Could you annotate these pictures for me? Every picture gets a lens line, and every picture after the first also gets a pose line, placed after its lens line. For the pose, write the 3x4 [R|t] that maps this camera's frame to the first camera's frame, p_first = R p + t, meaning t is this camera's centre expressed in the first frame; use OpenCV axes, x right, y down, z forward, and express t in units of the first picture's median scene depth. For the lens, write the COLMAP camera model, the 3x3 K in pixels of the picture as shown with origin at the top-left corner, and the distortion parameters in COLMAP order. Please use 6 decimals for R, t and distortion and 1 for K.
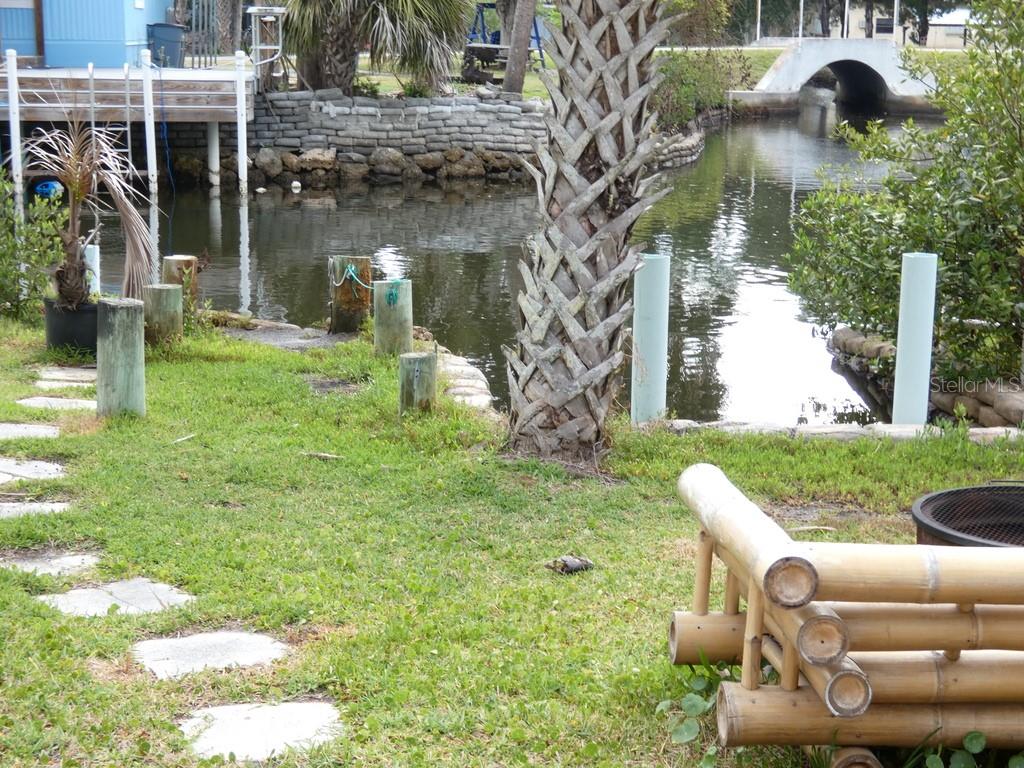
lens RADIAL K [[1801.0, 0, 525.3], [0, 1801.0, 387.5], [0, 0, 1]] dist [0.090838, 0.000000]
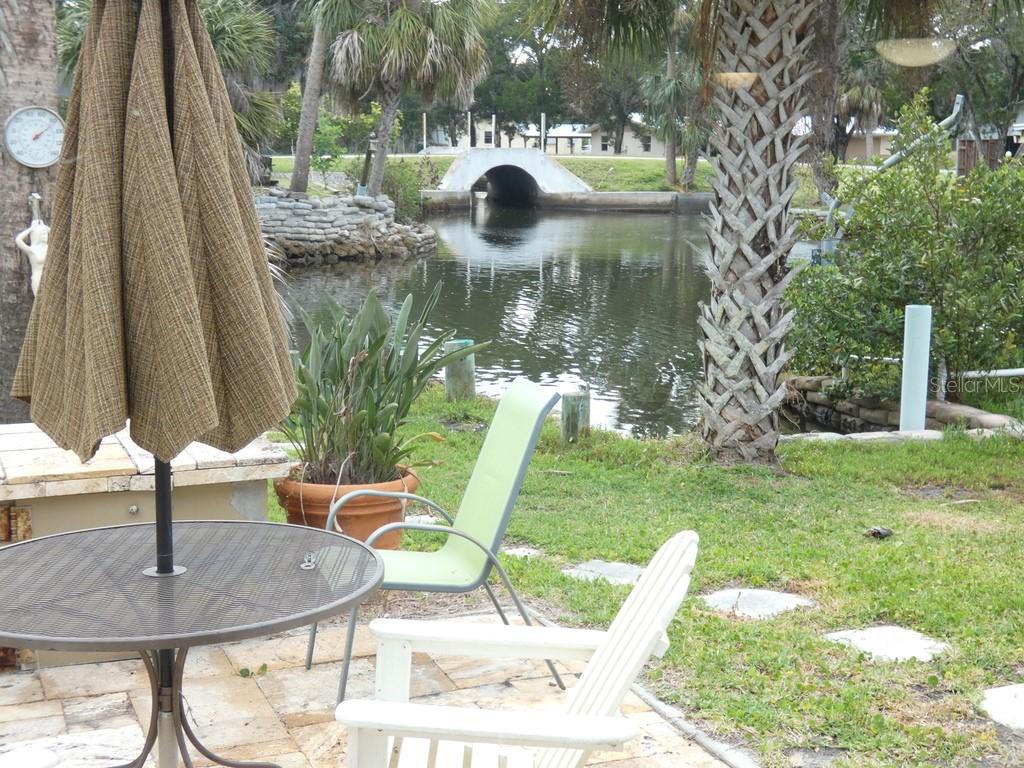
lens RADIAL K [[1499.8, 0, 540.3], [0, 1499.8, 381.1], [0, 0, 1]] dist [0.083117, 0.000000]
pose [[0.969592, -0.038655, 0.241653, -0.398118], [0.047433, 0.998405, -0.030609, 0.005150], [-0.240085, 0.041141, 0.969880, -0.045038]]
